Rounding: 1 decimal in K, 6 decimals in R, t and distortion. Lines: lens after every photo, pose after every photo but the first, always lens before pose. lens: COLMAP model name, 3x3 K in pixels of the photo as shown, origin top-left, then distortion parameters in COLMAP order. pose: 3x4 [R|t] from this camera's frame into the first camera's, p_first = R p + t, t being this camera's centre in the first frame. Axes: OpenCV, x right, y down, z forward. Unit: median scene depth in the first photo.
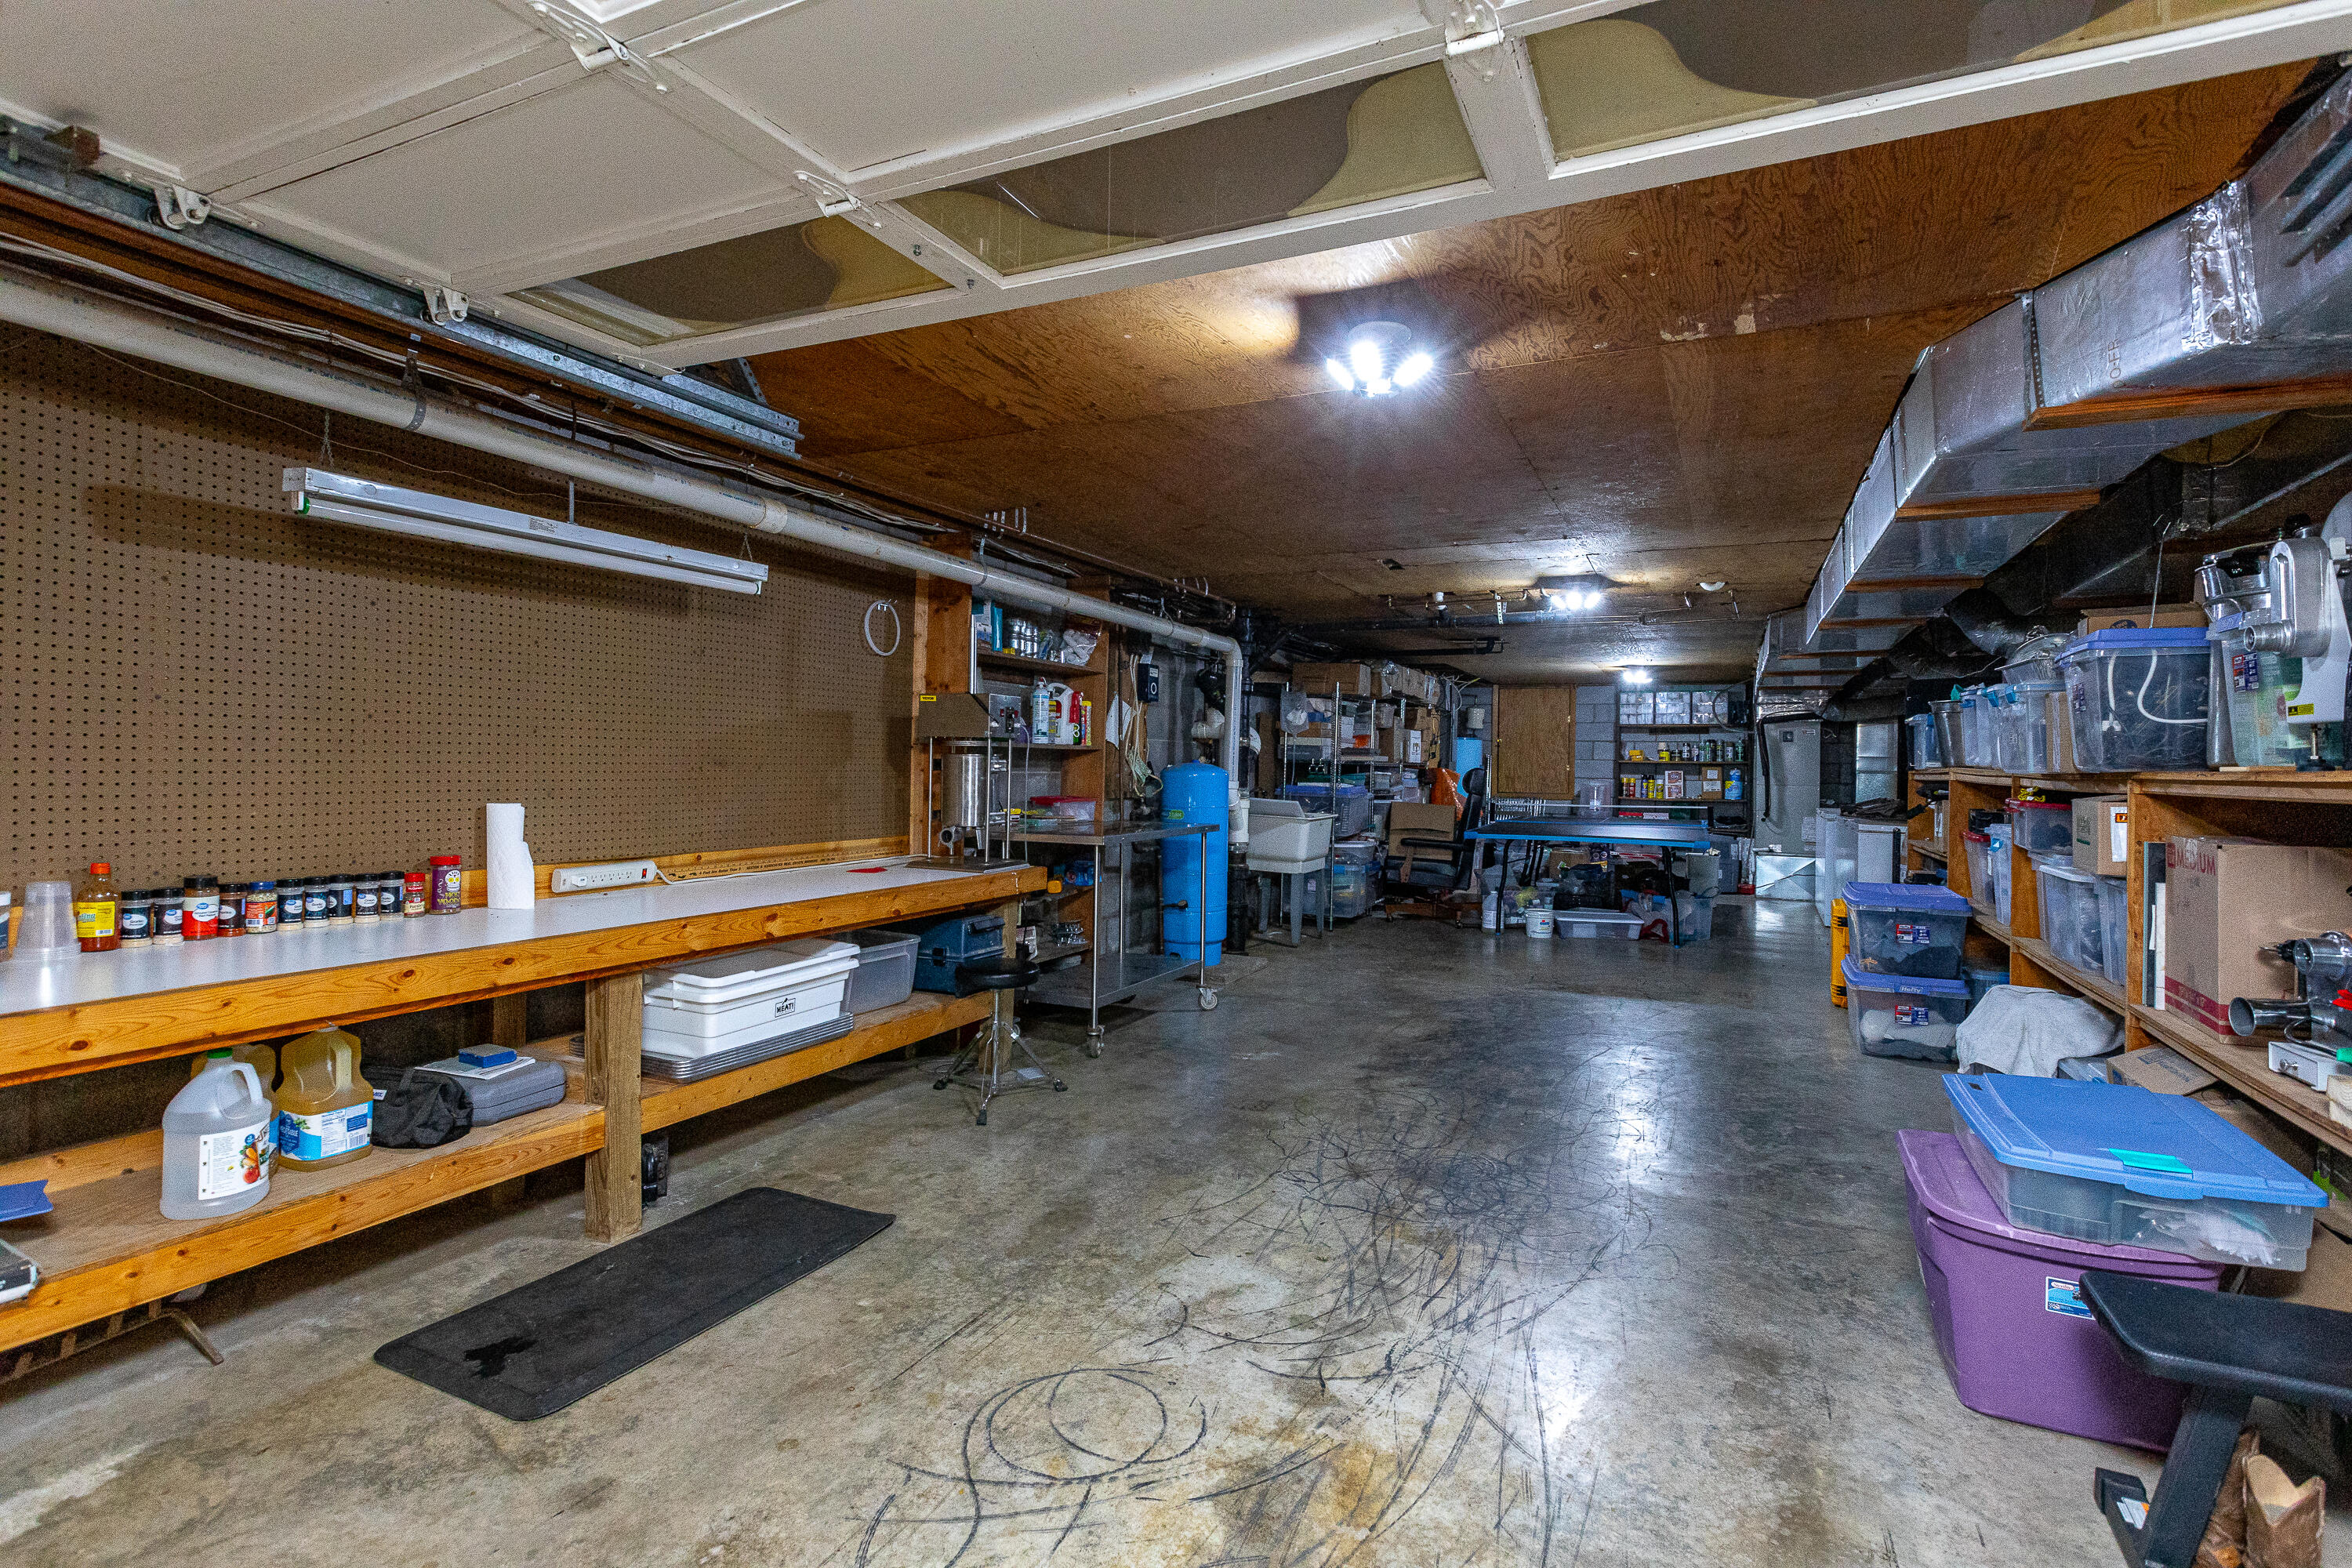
lens RADIAL K [[1040.4, 0, 1161.0], [0, 1040.4, 753.4], [0, 0, 1]] dist [-0.000581, -0.000371]
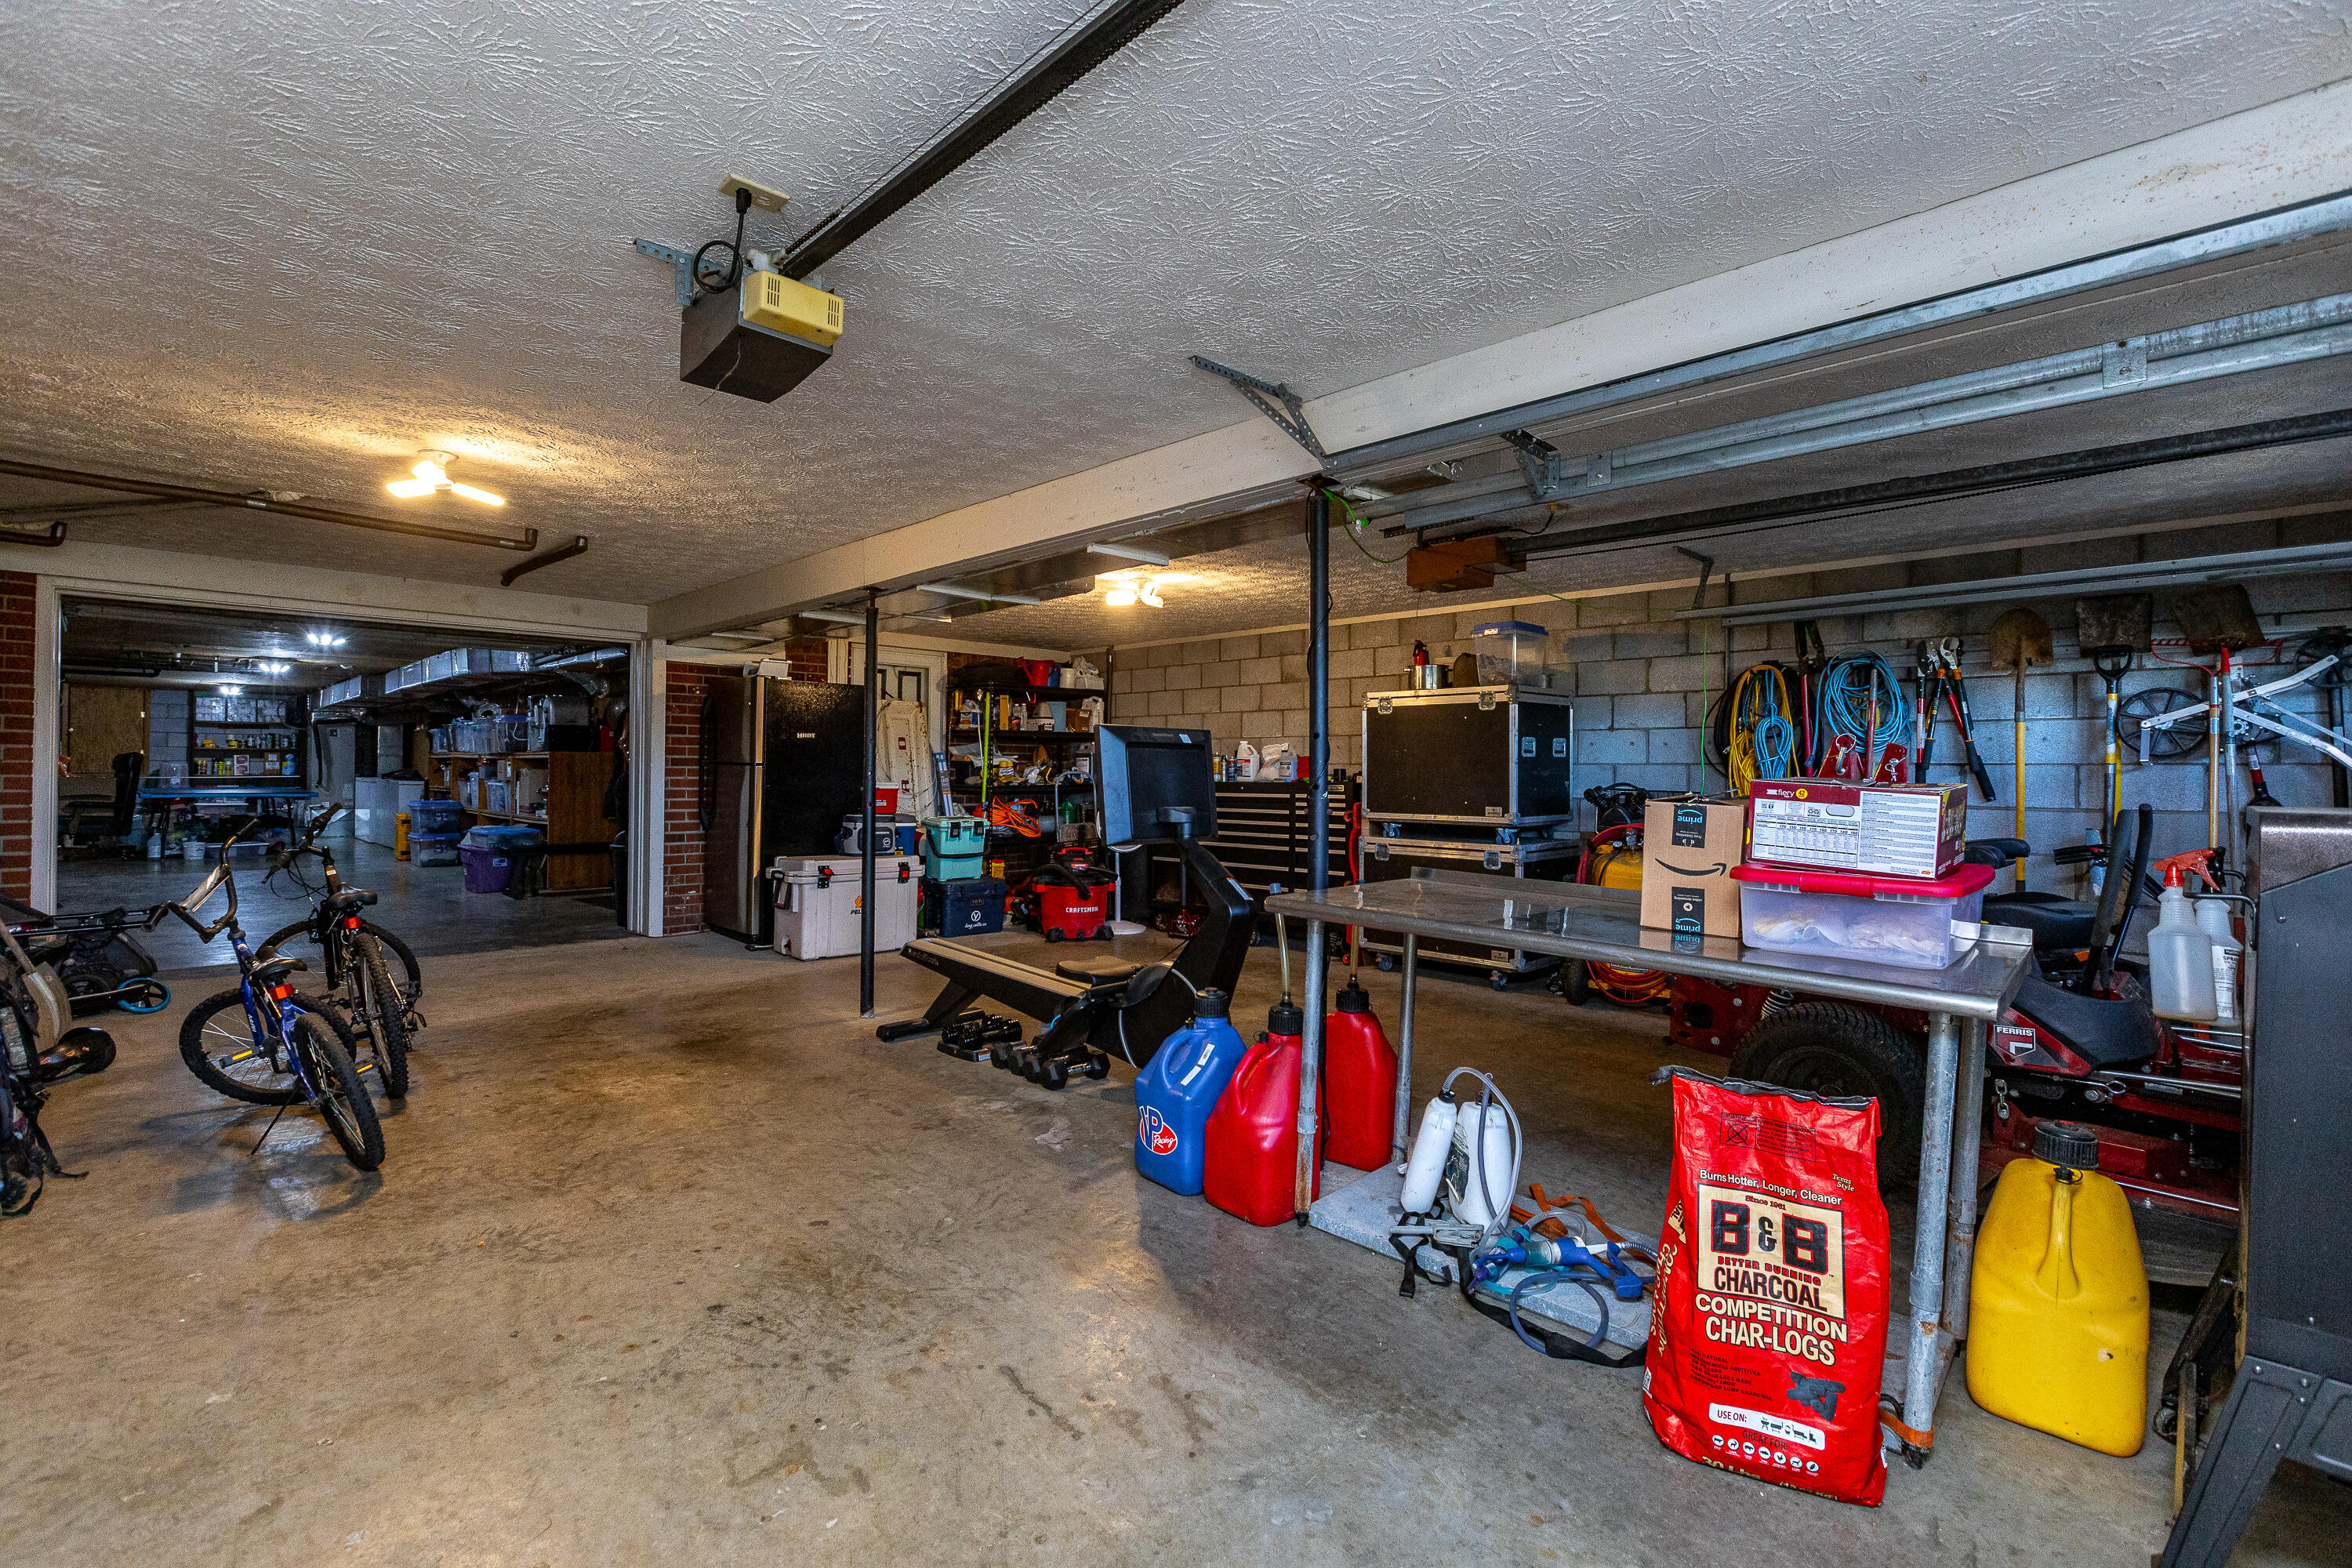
lens RADIAL K [[1040.4, 0, 1161.0], [0, 1040.4, 753.4], [0, 0, 1]] dist [-0.000581, -0.000371]
pose [[0.276572, -0.000779, 0.960993, -0.567901], [-0.011654, 0.999923, 0.004164, -0.006275], [-0.960923, -0.012351, 0.276542, -0.642229]]
